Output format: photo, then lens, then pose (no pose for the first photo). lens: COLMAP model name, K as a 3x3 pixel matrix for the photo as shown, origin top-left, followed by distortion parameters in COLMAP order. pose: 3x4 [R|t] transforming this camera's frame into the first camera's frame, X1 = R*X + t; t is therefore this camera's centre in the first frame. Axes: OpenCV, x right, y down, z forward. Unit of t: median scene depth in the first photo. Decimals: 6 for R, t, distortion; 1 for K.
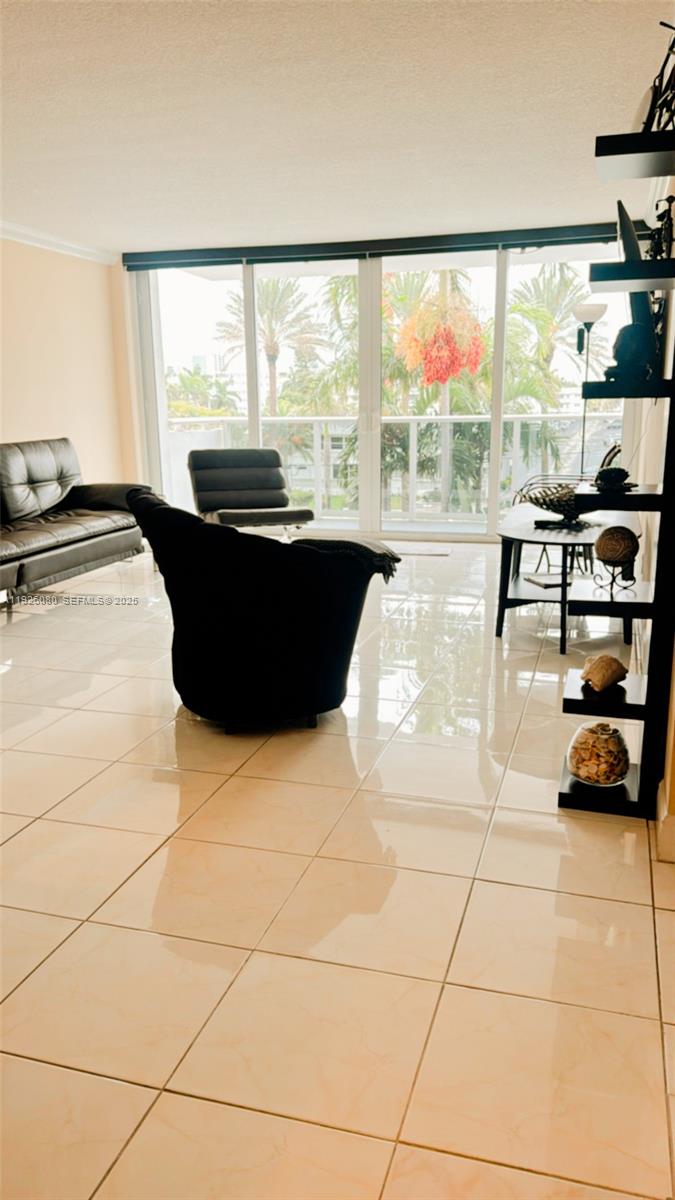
lens RADIAL K [[870.3, 0, 337.5], [0, 870.3, 600.0], [0, 0, 1]] dist [0.159107, -0.392399]
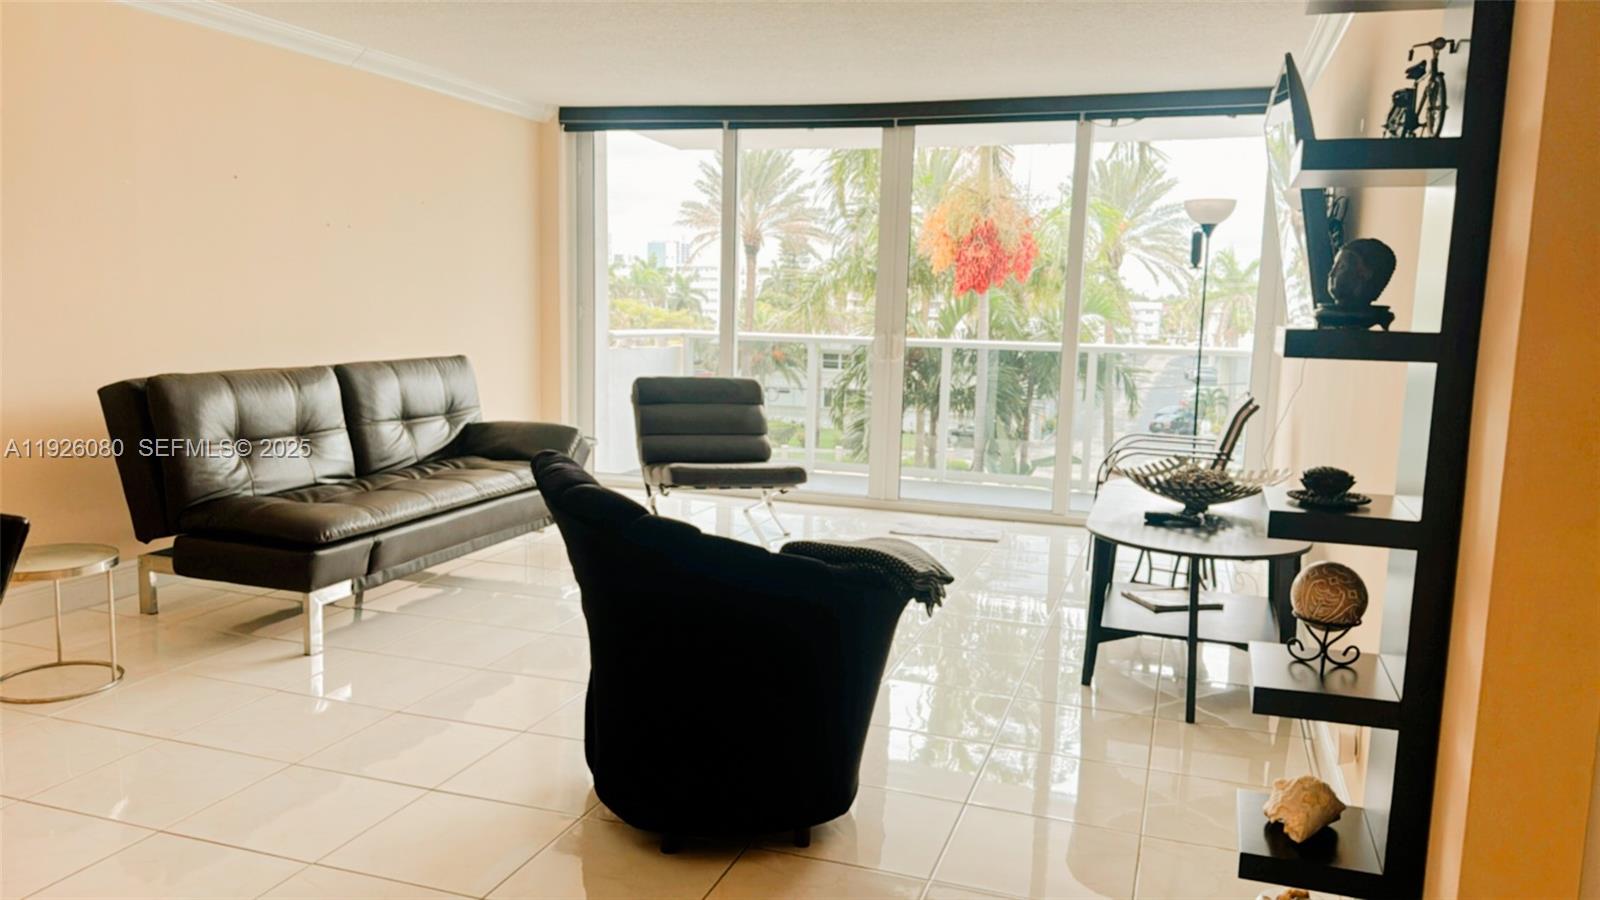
lens RADIAL K [[1160.4, 0, 803.1], [0, 1160.4, 445.1], [0, 0, 1]] dist [0.159107, -0.392399]
pose [[0.998925, 0.041344, -0.020962, -0.010997], [-0.043298, 0.993695, -0.103421, -0.024523], [0.016554, 0.104218, 0.994417, 0.069967]]
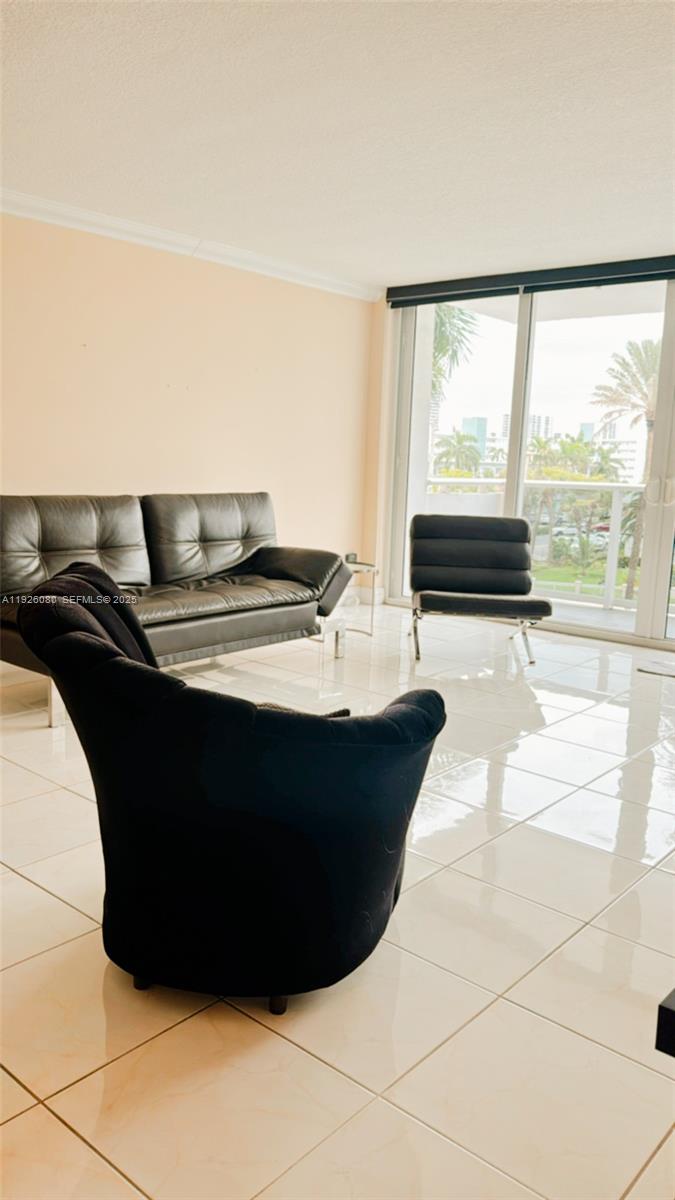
lens RADIAL K [[870.3, 0, 337.5], [0, 870.3, 600.0], [0, 0, 1]] dist [0.159107, -0.392399]
pose [[0.909688, 0.102042, -0.402561, 0.103627], [-0.130712, 0.990429, -0.044323, -0.046605], [0.394186, 0.092940, 0.914319, 0.235561]]
